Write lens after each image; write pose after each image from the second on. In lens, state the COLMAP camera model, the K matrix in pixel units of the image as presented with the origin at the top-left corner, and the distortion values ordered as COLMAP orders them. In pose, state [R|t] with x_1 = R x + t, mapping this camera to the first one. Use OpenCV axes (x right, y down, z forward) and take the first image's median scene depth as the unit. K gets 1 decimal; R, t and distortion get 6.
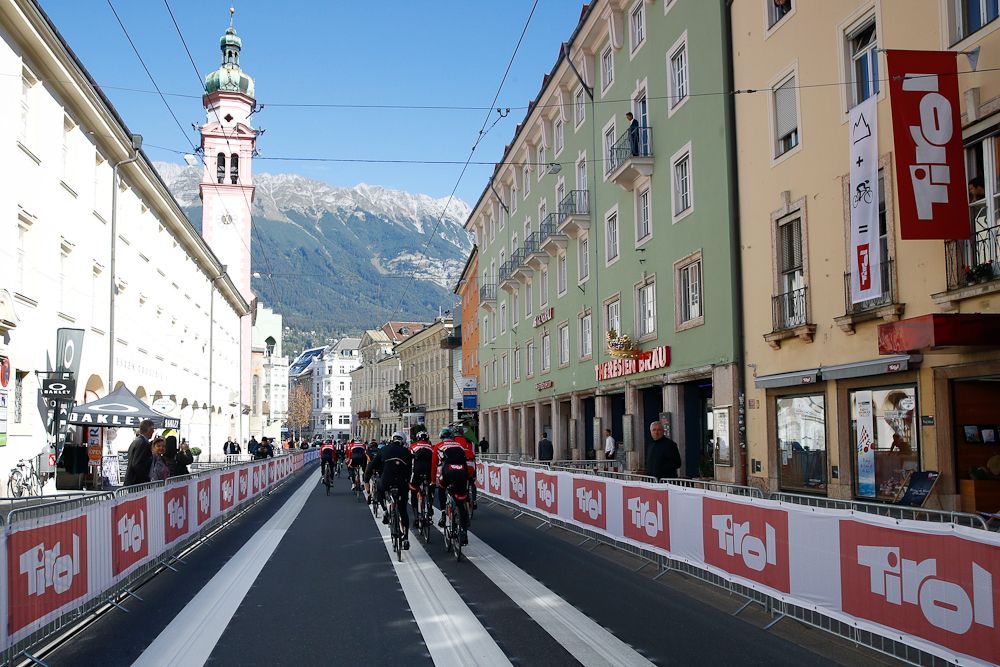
lens RADIAL K [[1544.3, 0, 499.2], [0, 1544.3, 332.7], [0, 0, 1]] dist [-0.054352, 0.000000]
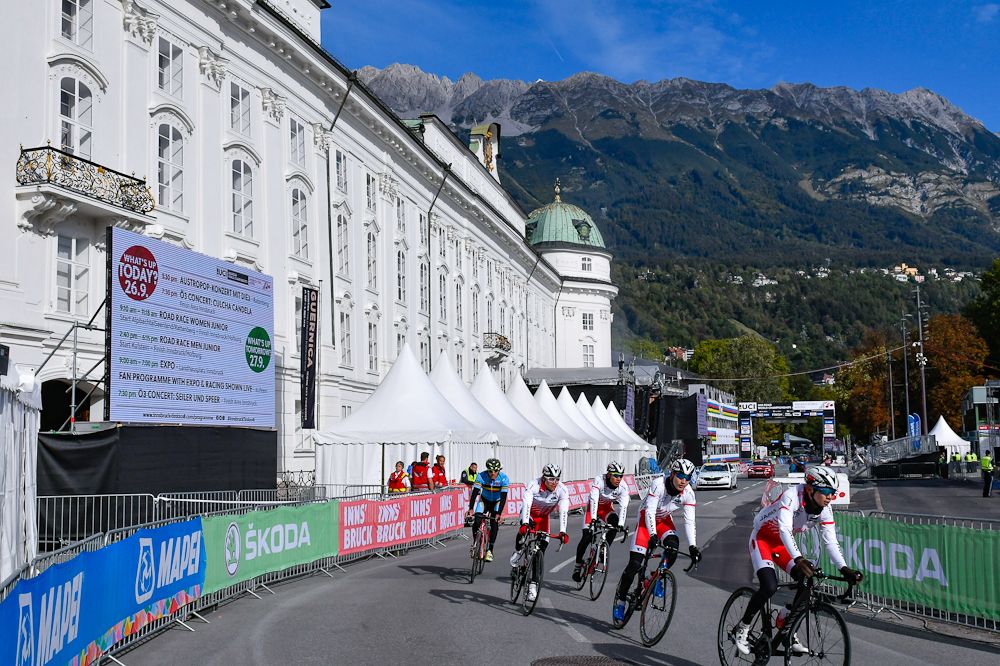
lens RADIAL K [[1067.7, 0, 499.1], [0, 1067.7, 338.4], [0, 0, 1]] dist [0.004299, 0.000000]
pose [[0.934755, -0.042538, -0.352736, -0.043686], [0.030929, 0.998780, -0.038485, 0.034197], [0.353943, 0.025064, 0.934931, 0.517957]]
